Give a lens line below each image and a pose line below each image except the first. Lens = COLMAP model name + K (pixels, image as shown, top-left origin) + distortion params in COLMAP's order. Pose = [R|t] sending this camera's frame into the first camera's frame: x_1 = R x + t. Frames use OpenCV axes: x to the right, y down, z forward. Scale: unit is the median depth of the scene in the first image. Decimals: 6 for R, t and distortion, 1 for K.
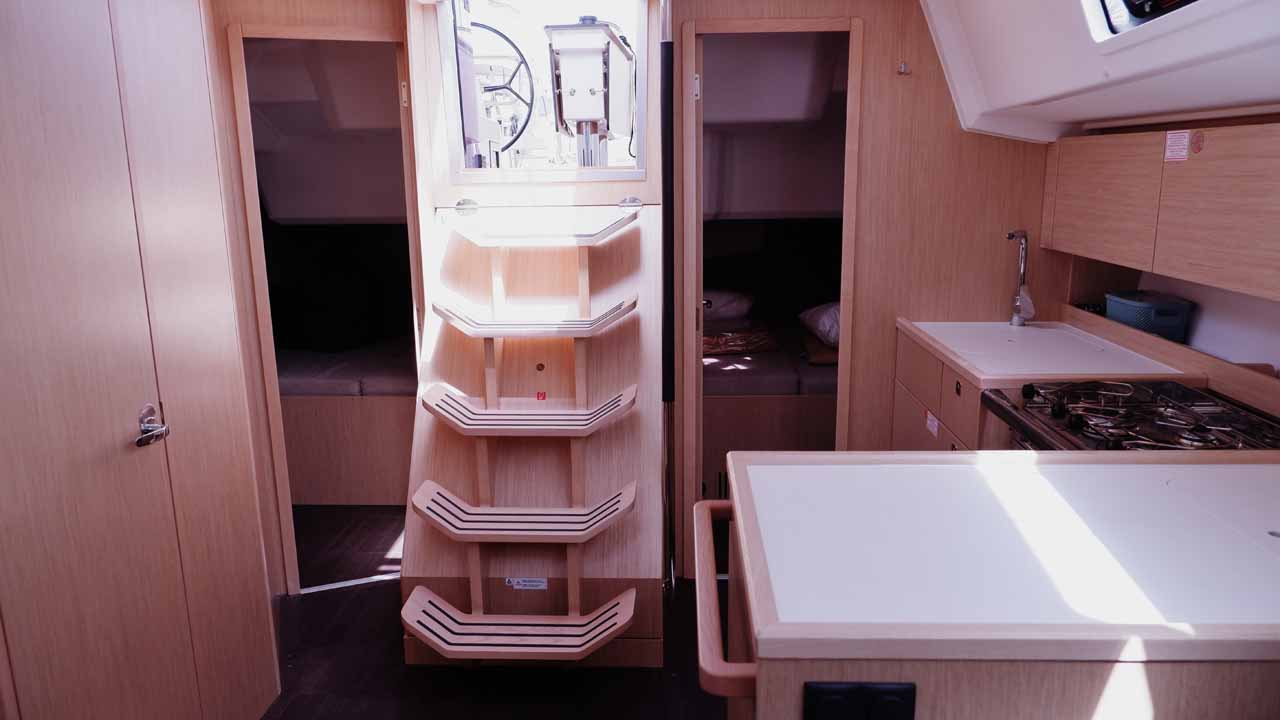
lens RADIAL K [[898.7, 0, 640.0], [0, 898.7, 360.0], [0, 0, 1]] dist [0.083742, 0.000715]
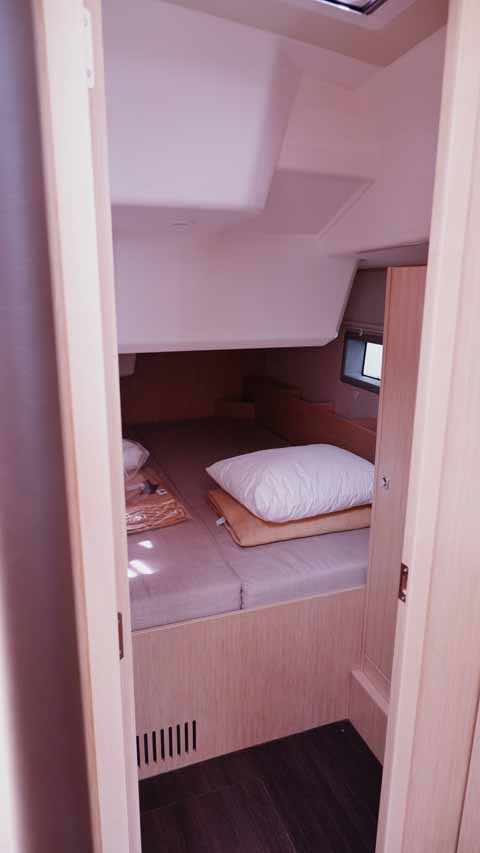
lens RADIAL K [[549.7, 0, 240.0], [0, 549.7, 426.5], [0, 0, 1]] dist [-0.044505, -0.000344]
pose [[0.920825, -0.073148, 0.383054, 0.020824], [0.059210, 0.997088, 0.048069, -0.124548], [-0.385455, -0.021582, 0.922474, 0.609454]]
